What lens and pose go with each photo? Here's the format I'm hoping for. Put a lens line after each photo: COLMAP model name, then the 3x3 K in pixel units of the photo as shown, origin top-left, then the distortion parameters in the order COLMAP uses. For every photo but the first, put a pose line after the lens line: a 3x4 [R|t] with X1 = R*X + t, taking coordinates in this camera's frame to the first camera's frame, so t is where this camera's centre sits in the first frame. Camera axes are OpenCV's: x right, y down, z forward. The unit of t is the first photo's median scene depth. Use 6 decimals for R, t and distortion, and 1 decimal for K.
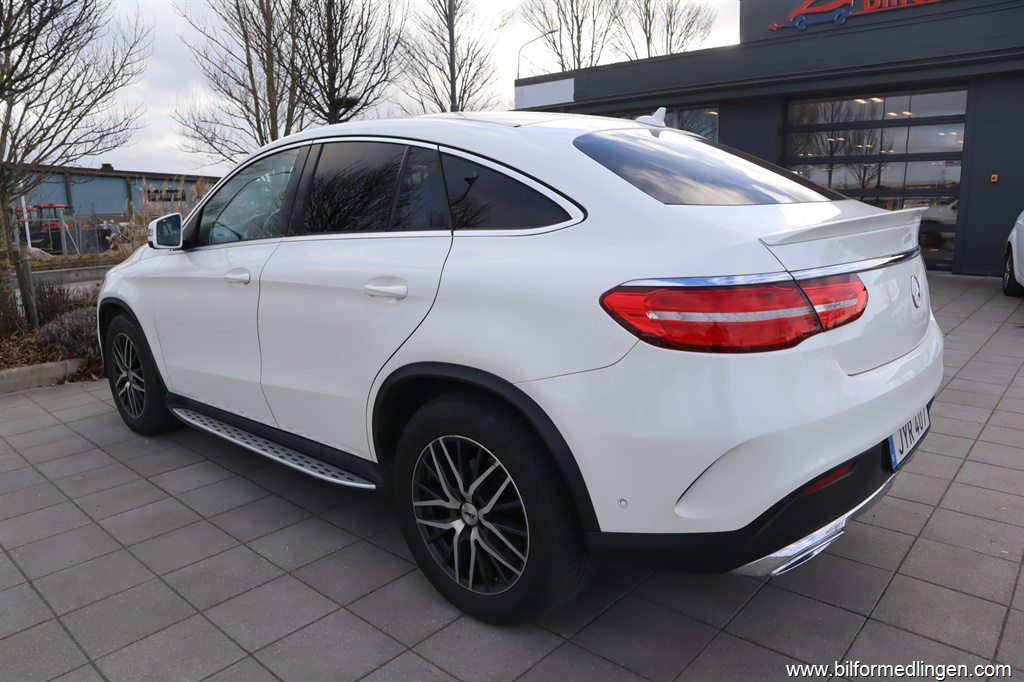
lens RADIAL K [[703.4, 0, 517.4], [0, 703.4, 341.5], [0, 0, 1]] dist [-0.074599, 0.031226]
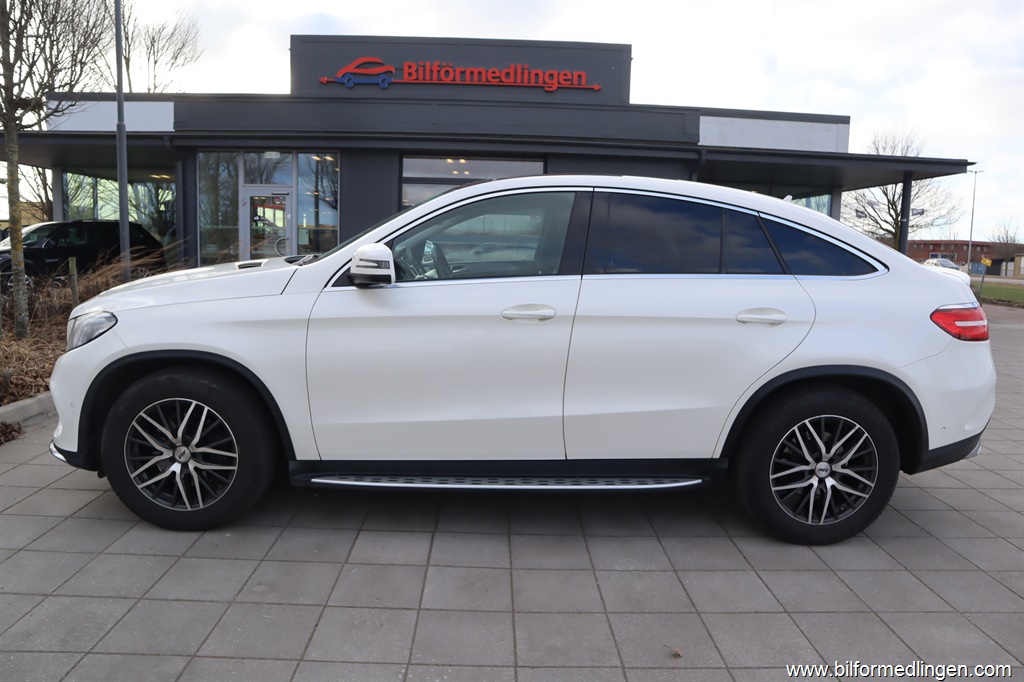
lens RADIAL K [[703.4, 0, 517.5], [0, 703.4, 338.5], [0, 0, 1]] dist [-0.074599, 0.031226]
pose [[0.713568, -0.043521, 0.699233, -1.441774], [0.087673, 0.995770, -0.027493, -0.038250], [-0.695078, 0.080922, 0.714365, 0.375818]]
